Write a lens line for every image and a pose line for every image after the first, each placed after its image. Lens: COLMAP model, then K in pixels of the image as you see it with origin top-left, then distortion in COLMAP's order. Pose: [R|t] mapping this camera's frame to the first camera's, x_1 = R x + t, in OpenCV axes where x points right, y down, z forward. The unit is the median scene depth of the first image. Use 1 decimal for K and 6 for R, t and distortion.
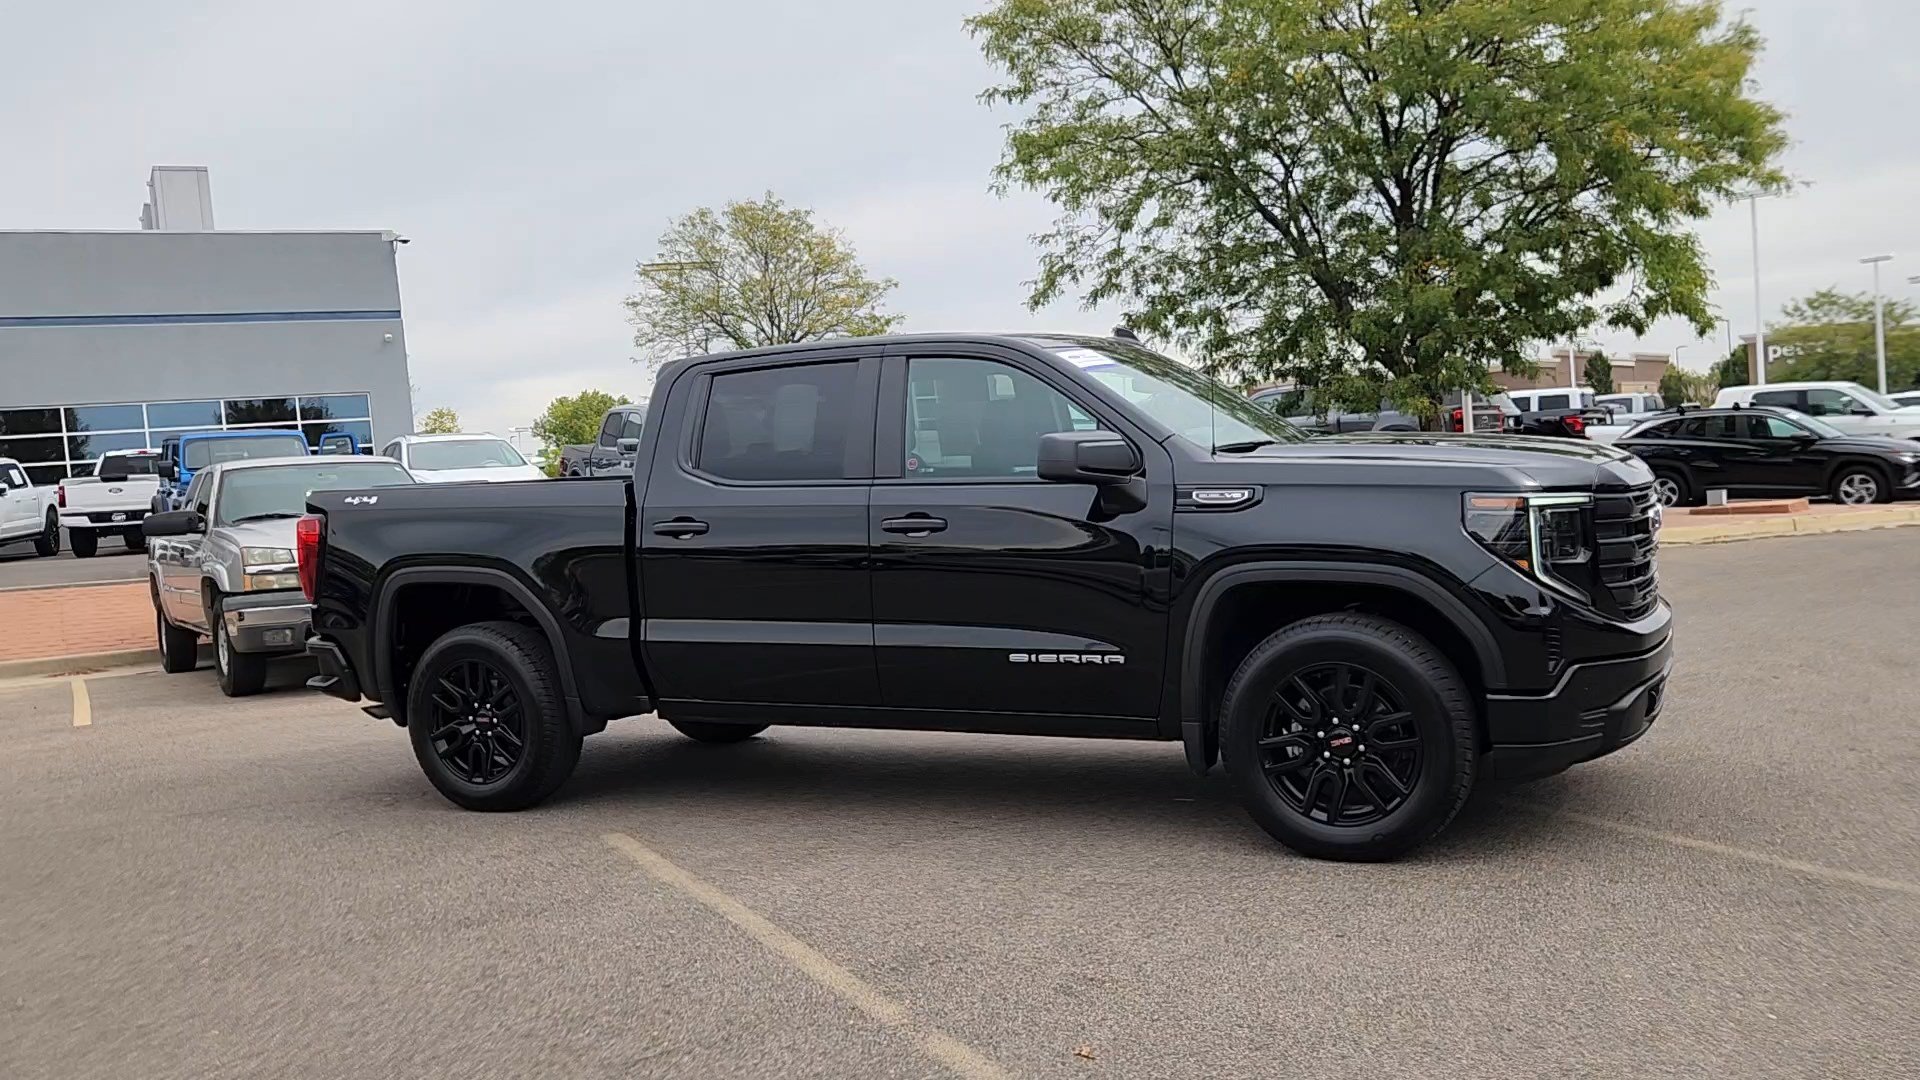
lens RADIAL K [[1624.7, 0, 946.0], [0, 1624.7, 563.8], [0, 0, 1]] dist [0.026402, -0.008995]
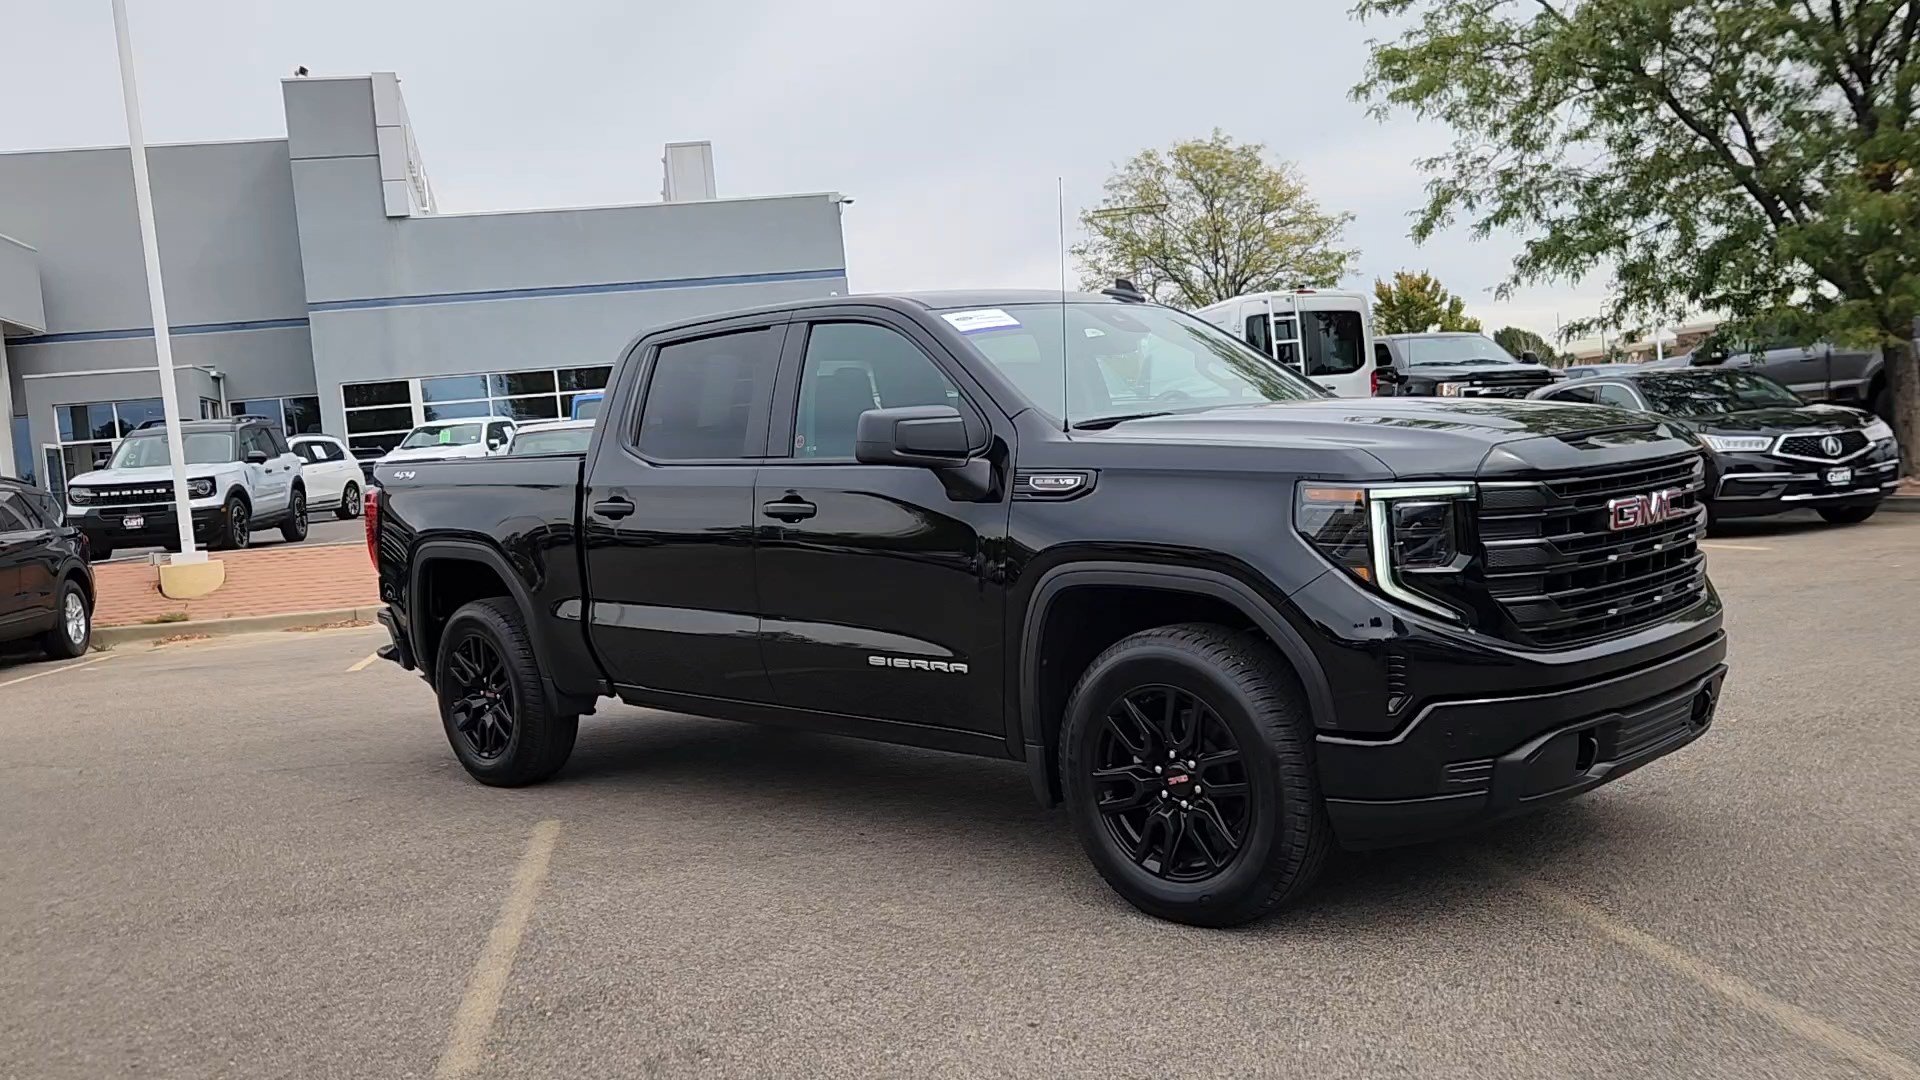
lens RADIAL K [[1624.7, 0, 946.0], [0, 1624.7, 563.8], [0, 0, 1]] dist [0.026402, -0.008995]
pose [[0.950034, 0.016629, -0.311703, 0.294075], [-0.005757, 0.999344, 0.035767, -0.022553], [0.312093, -0.032185, 0.949506, 0.135721]]
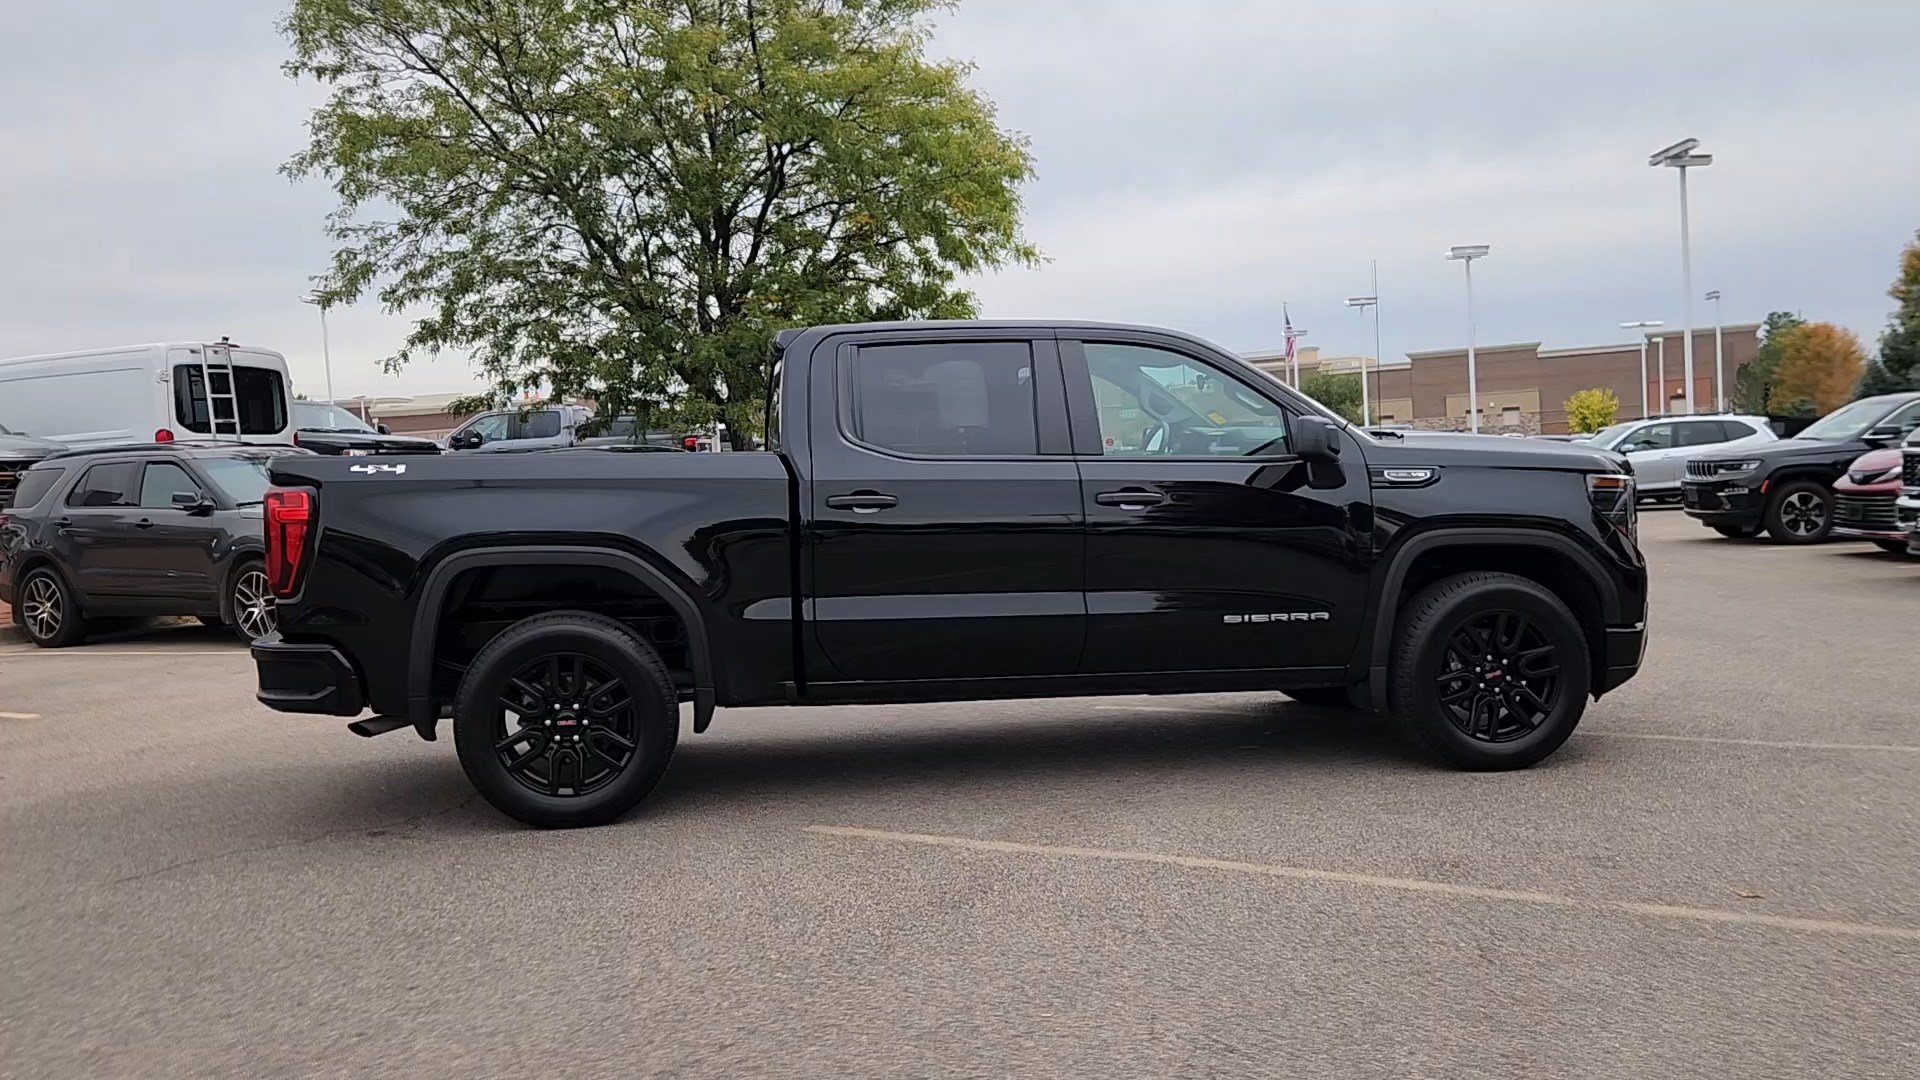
lens RADIAL K [[1624.7, 0, 946.0], [0, 1624.7, 563.8], [0, 0, 1]] dist [0.026402, -0.008995]
pose [[0.819732, -0.006230, 0.572714, -0.615174], [0.018594, 0.999703, -0.015739, 0.028048], [-0.572446, 0.023550, 0.819604, 0.166397]]
